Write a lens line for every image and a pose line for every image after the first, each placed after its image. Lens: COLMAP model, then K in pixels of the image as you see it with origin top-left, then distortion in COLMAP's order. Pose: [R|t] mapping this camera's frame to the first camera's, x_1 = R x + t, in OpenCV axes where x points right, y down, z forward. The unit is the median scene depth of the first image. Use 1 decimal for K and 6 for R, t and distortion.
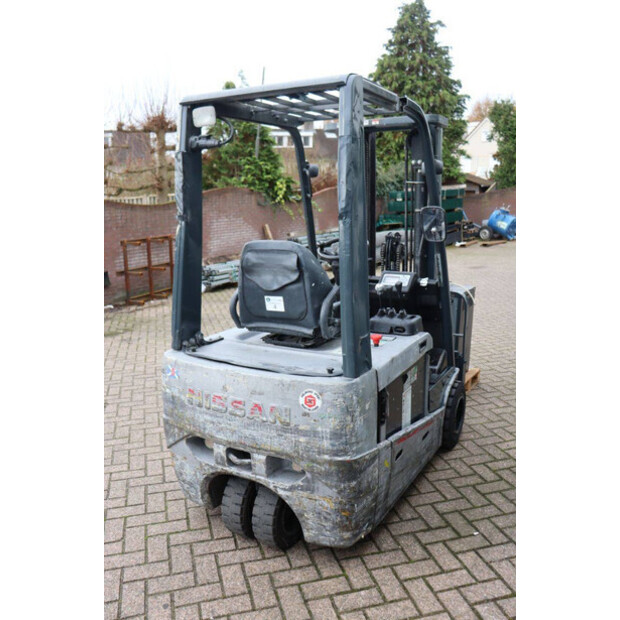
lens RADIAL K [[545.0, 0, 307.4], [0, 545.0, 312.0], [0, 0, 1]] dist [-0.095531, 0.061004]
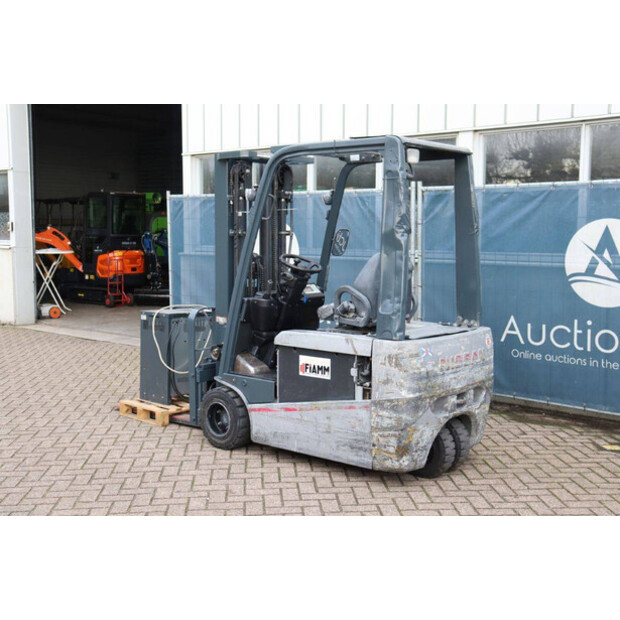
lens RADIAL K [[770.9, 0, 308.2], [0, 770.9, 306.1], [0, 0, 1]] dist [0.018862, 0.000000]
pose [[0.210922, -0.072498, 0.974811, -2.202629], [0.197601, 0.979820, 0.030115, -0.109117], [-0.957322, 0.186272, 0.220991, 0.915997]]
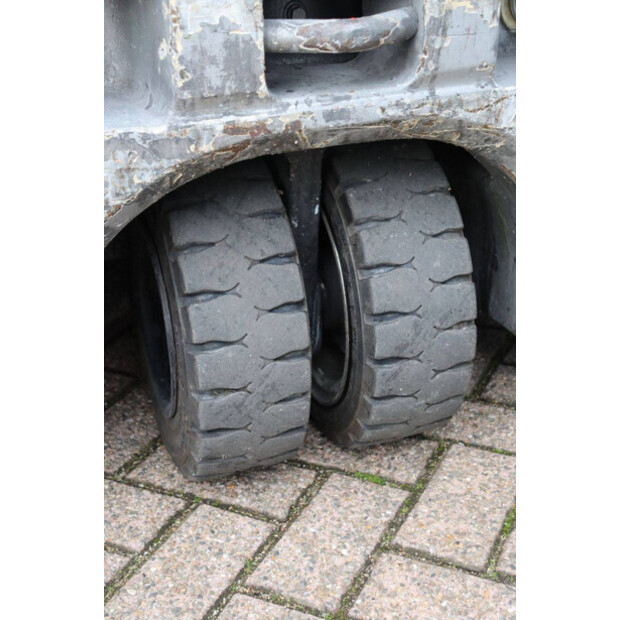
lens RADIAL K [[974.8, 0, 308.3], [0, 974.8, 315.6], [0, 0, 1]] dist [0.114549, 0.000000]
pose [[0.654110, -0.321758, 0.684552, -0.405644], [0.169947, 0.944392, 0.281500, 0.275709], [-0.737061, -0.067795, 0.672418, 0.796717]]
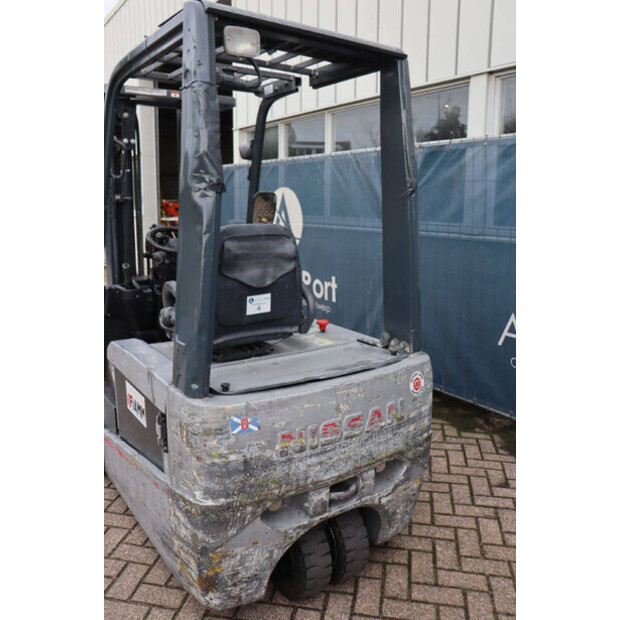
lens RADIAL K [[525.1, 0, 305.5], [0, 525.1, 309.5], [0, 0, 1]] dist [-0.139283, 0.115529]
pose [[0.447223, -0.153552, 0.881143, -0.804477], [0.172062, 0.981522, 0.083715, -0.068835], [-0.877716, 0.114172, 0.465380, 0.680136]]
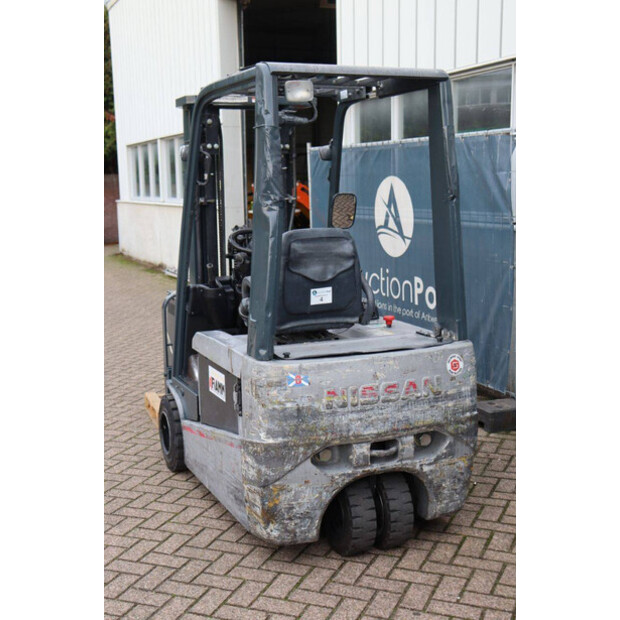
lens RADIAL K [[839.3, 0, 307.5], [0, 839.3, 311.8], [0, 0, 1]] dist [0.061768, 0.000000]
pose [[0.617148, -0.111485, 0.778909, -1.369909], [0.172440, 0.985010, 0.004357, 0.000898], [-0.767720, 0.131626, 0.627121, 0.146915]]
